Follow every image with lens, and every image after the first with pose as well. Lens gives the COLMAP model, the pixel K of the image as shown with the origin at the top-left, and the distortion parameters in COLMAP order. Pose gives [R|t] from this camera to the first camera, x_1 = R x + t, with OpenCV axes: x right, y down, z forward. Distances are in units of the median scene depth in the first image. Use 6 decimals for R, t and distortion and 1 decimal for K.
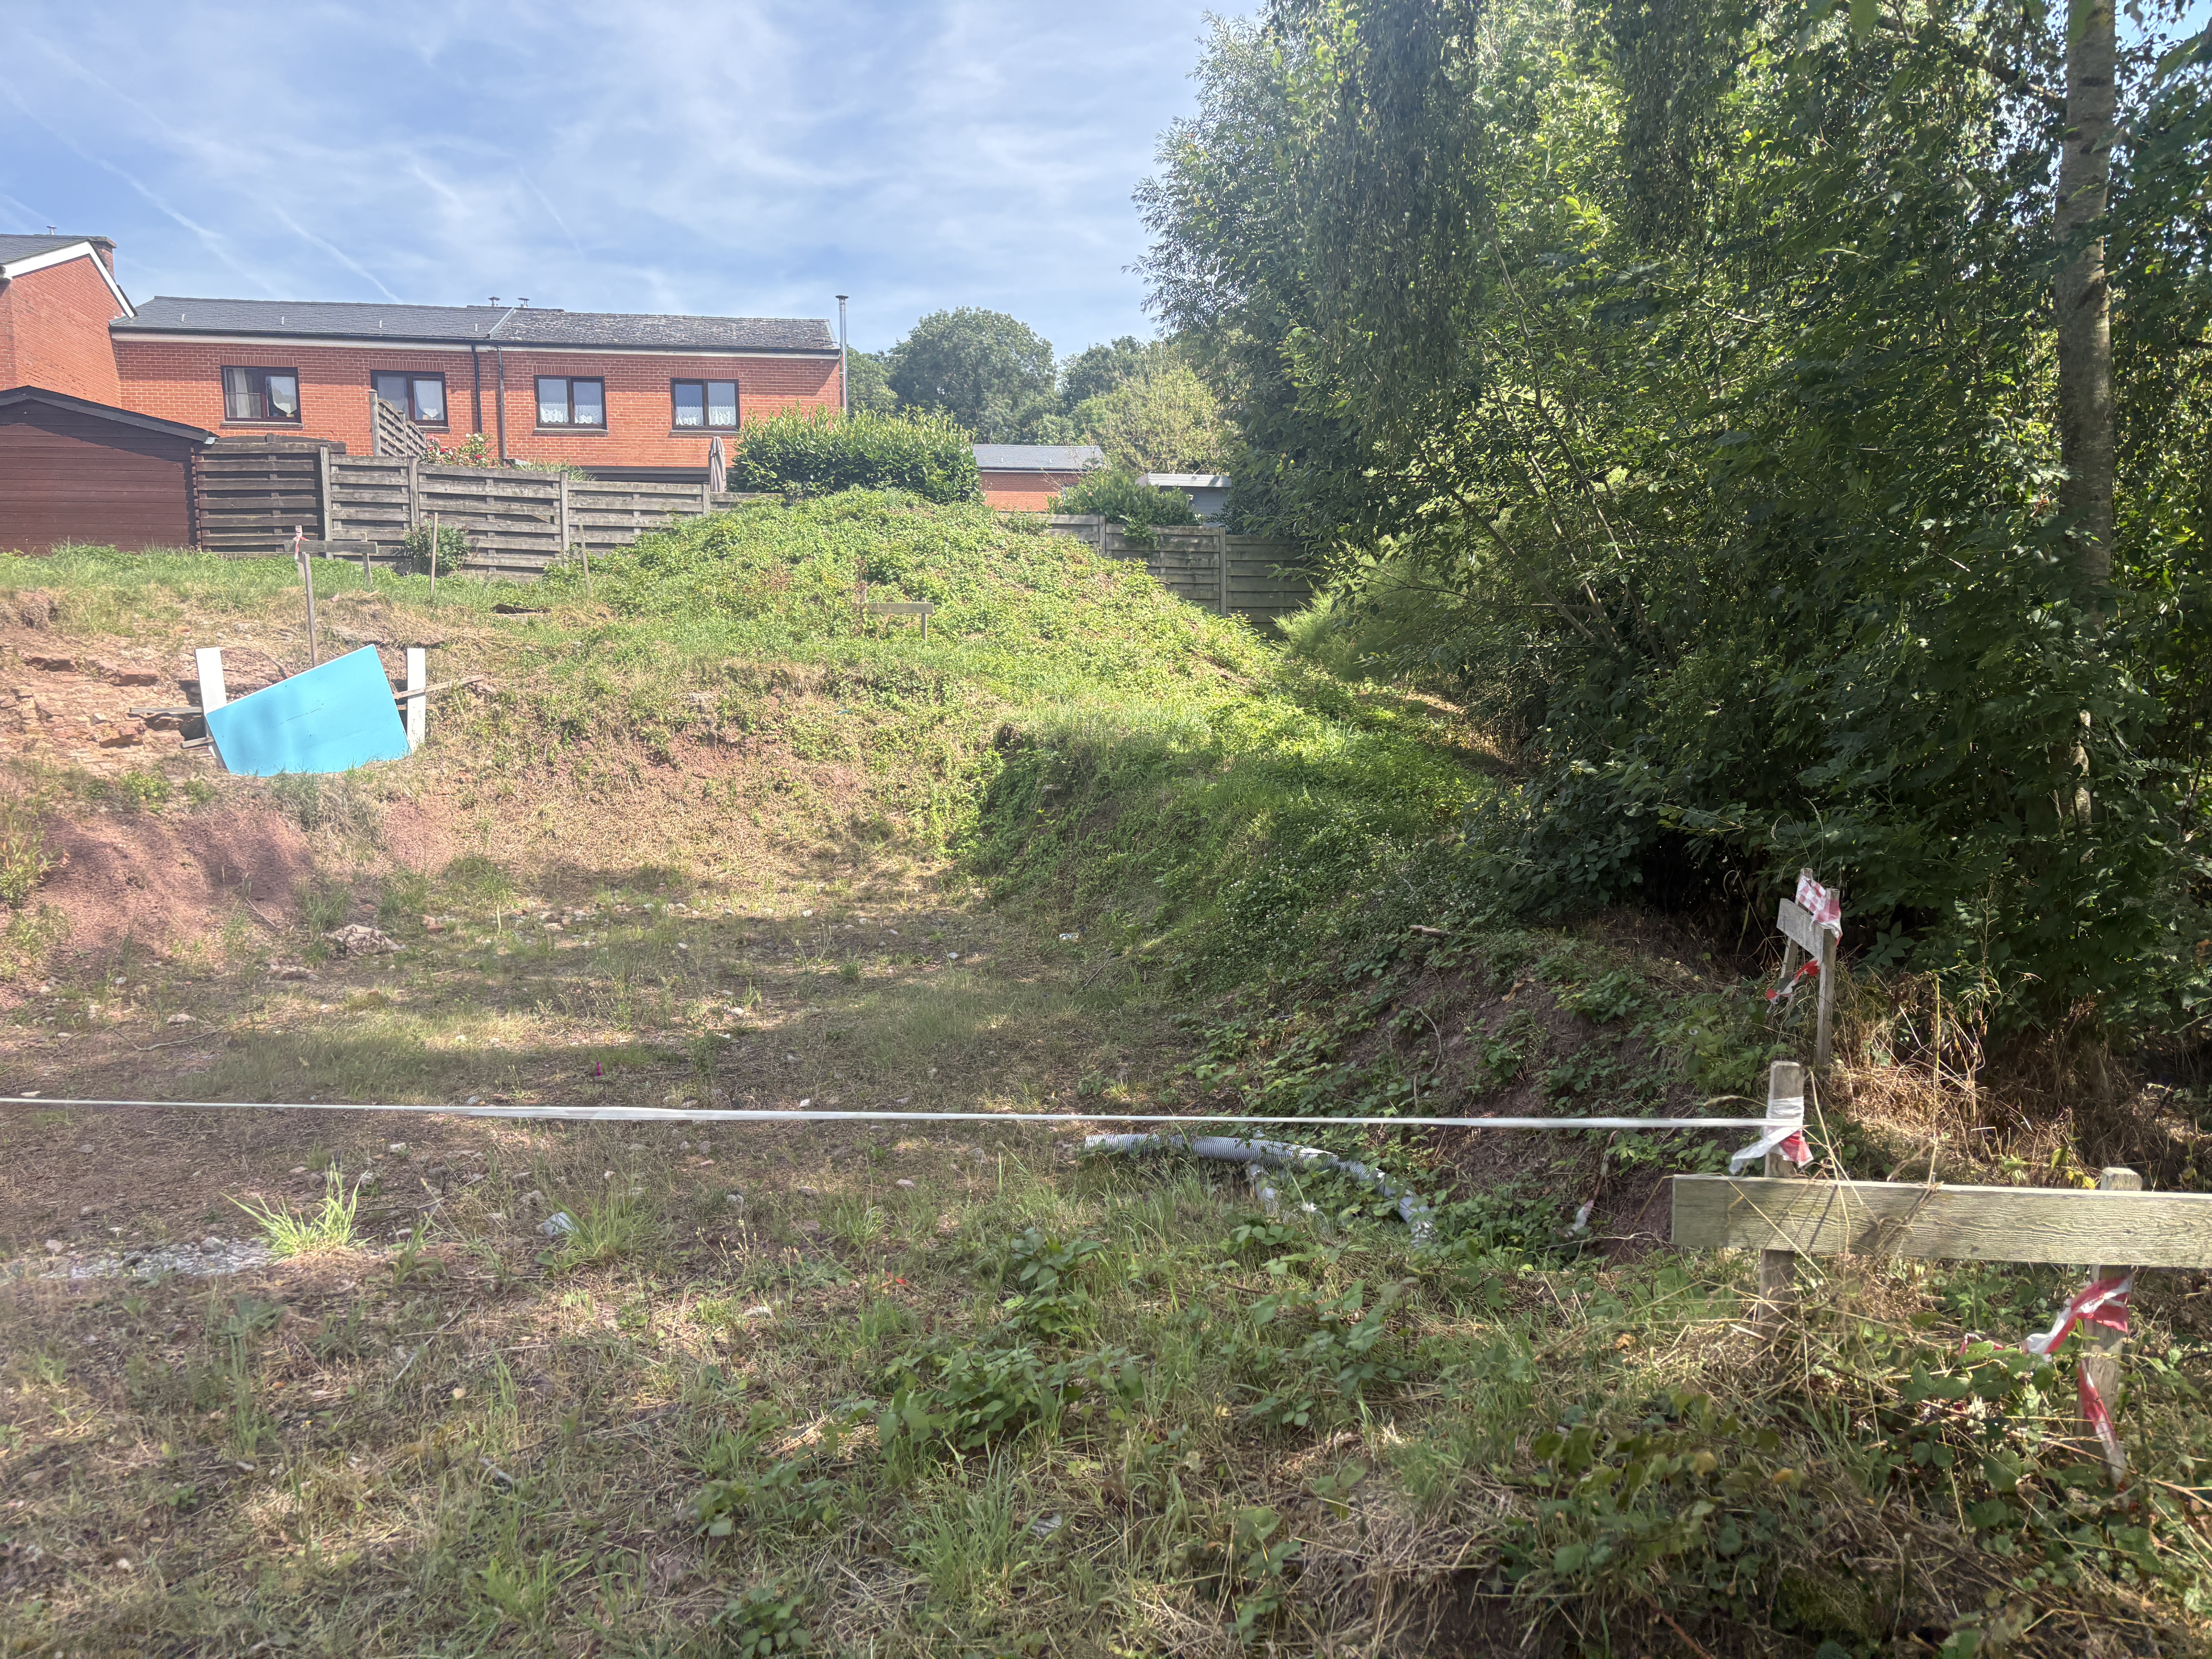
lens RADIAL K [[1668.5, 0, 1121.5], [0, 1668.5, 812.3], [0, 0, 1]] dist [0.086392, -0.092021]
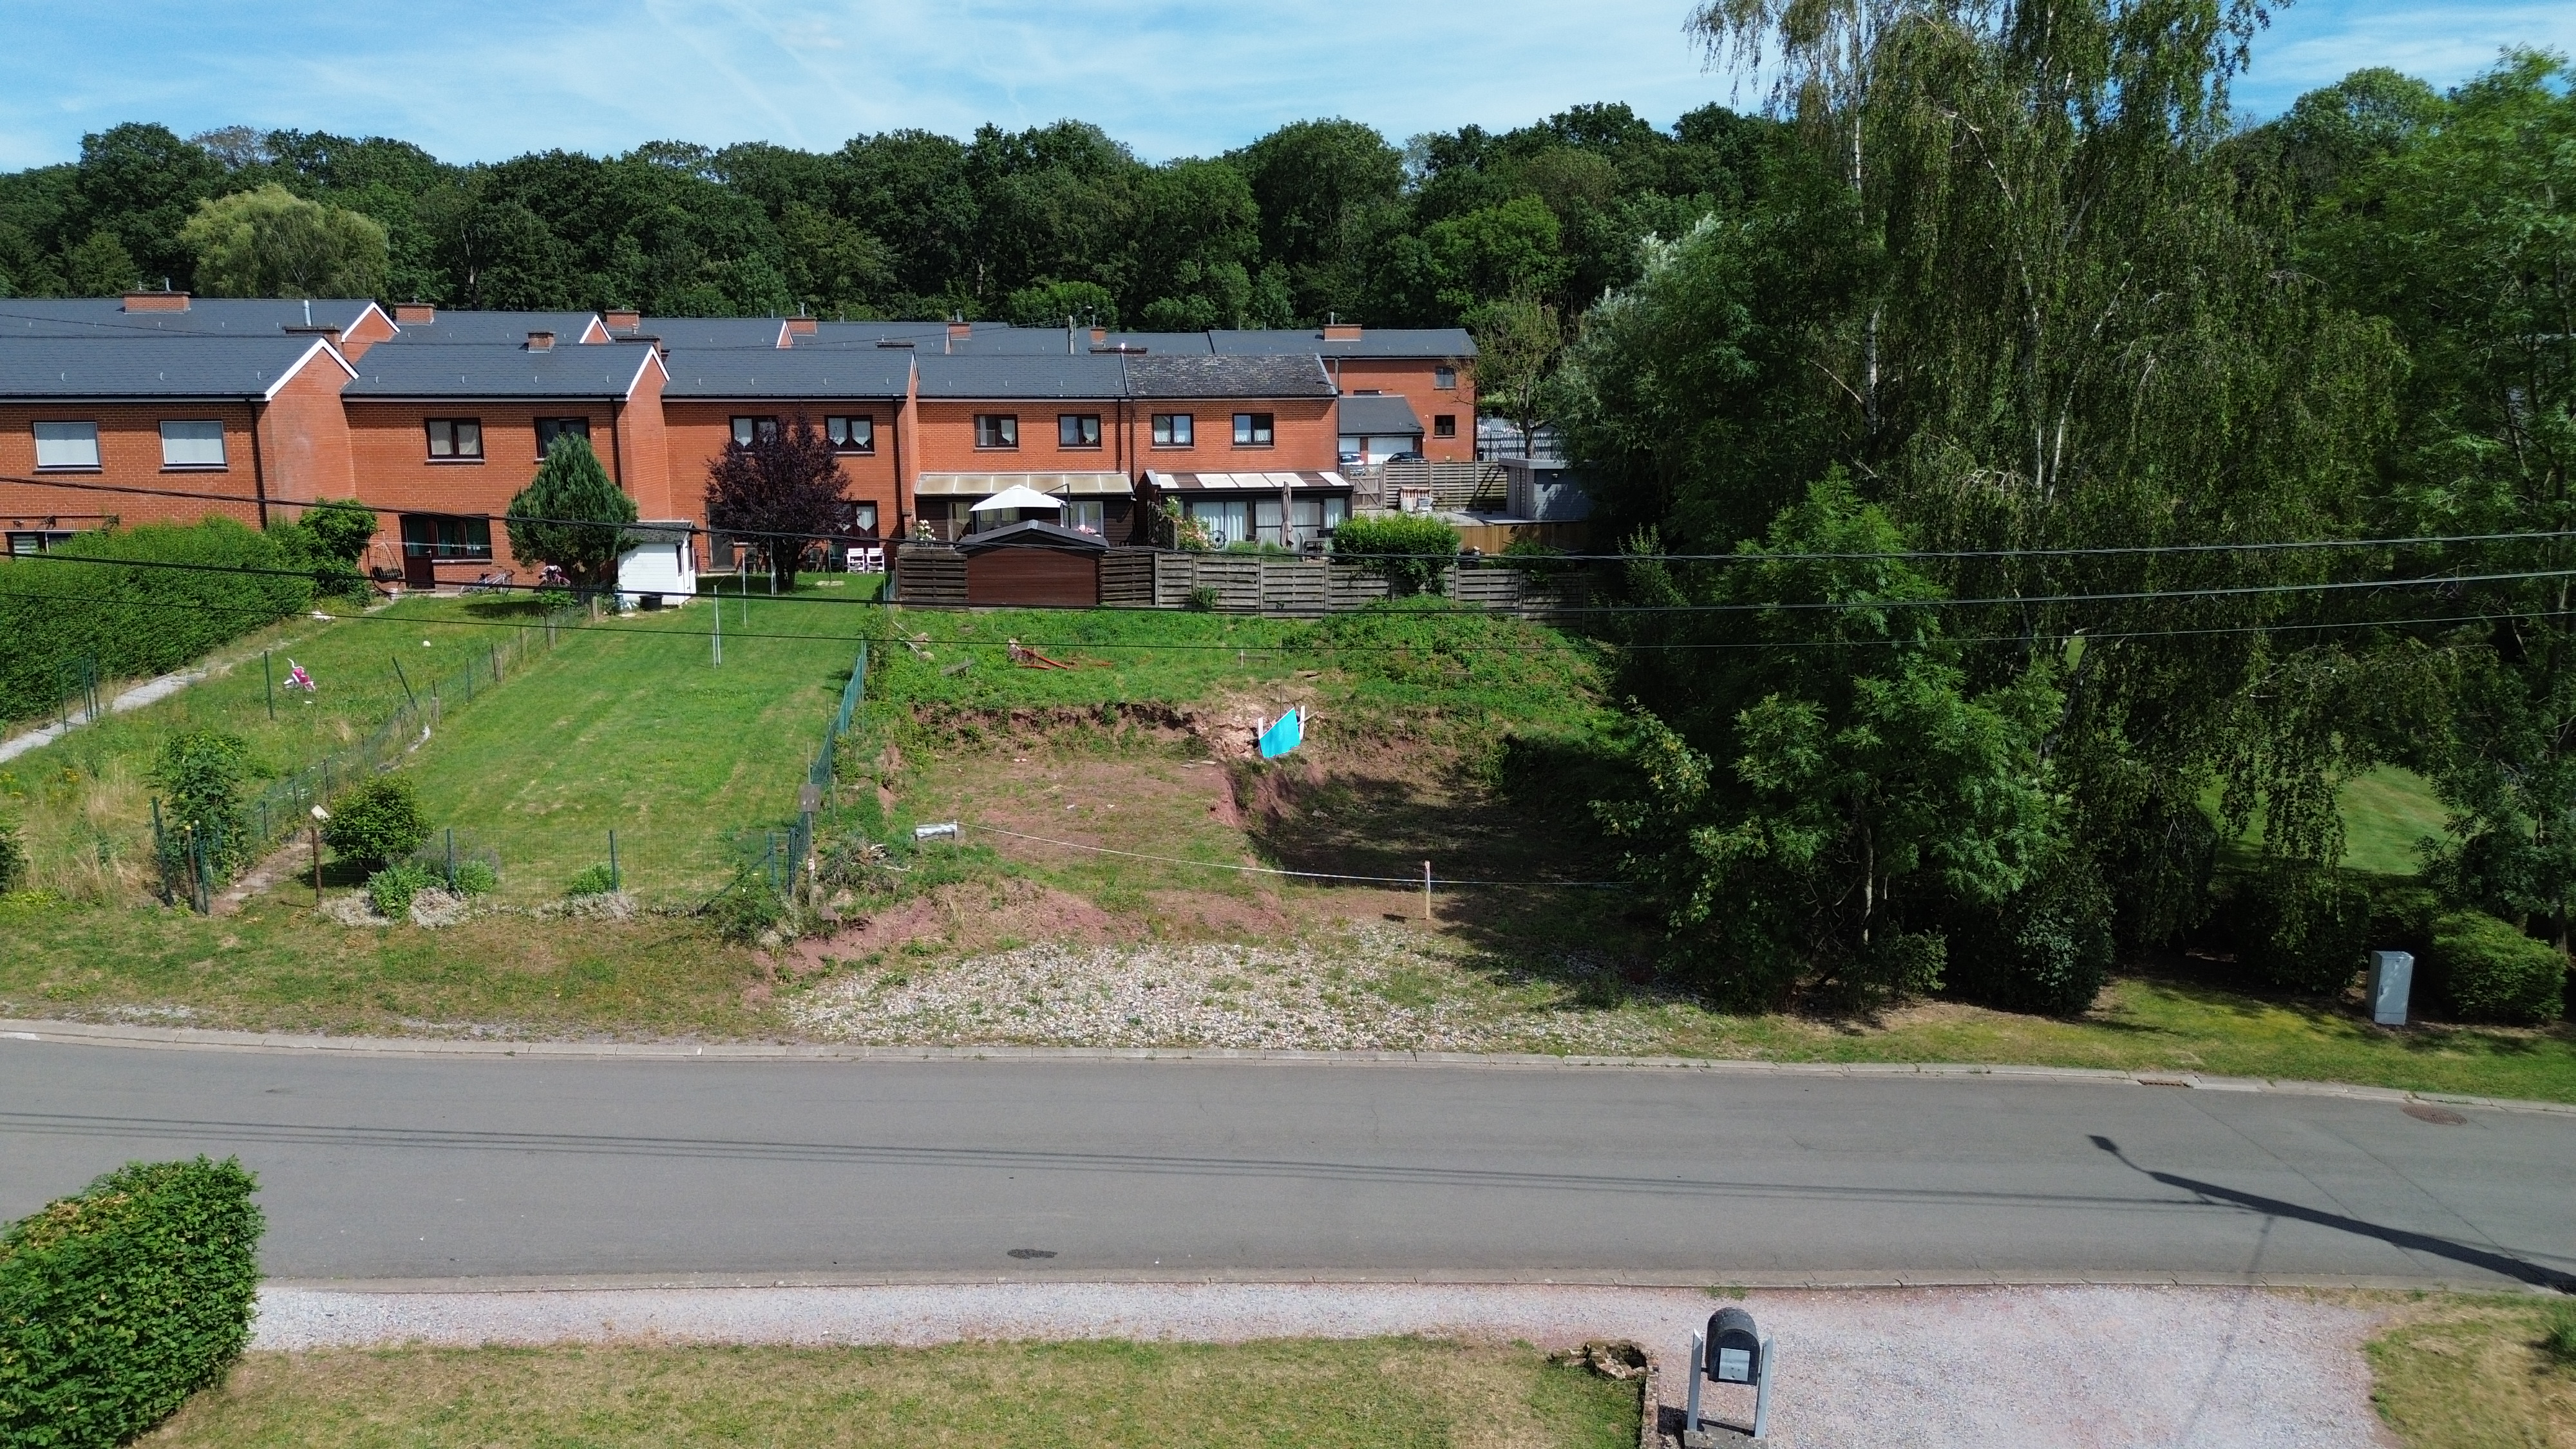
lens RADIAL K [[1817.9, 0, 1288.0], [0, 1817.9, 724.5], [0, 0, 1]] dist [0.113008, -0.149918]
pose [[0.996959, 0.020641, -0.075141, -0.208091], [-0.013191, 0.995067, 0.098324, -0.356757], [0.076799, -0.097034, 0.992314, -1.982956]]
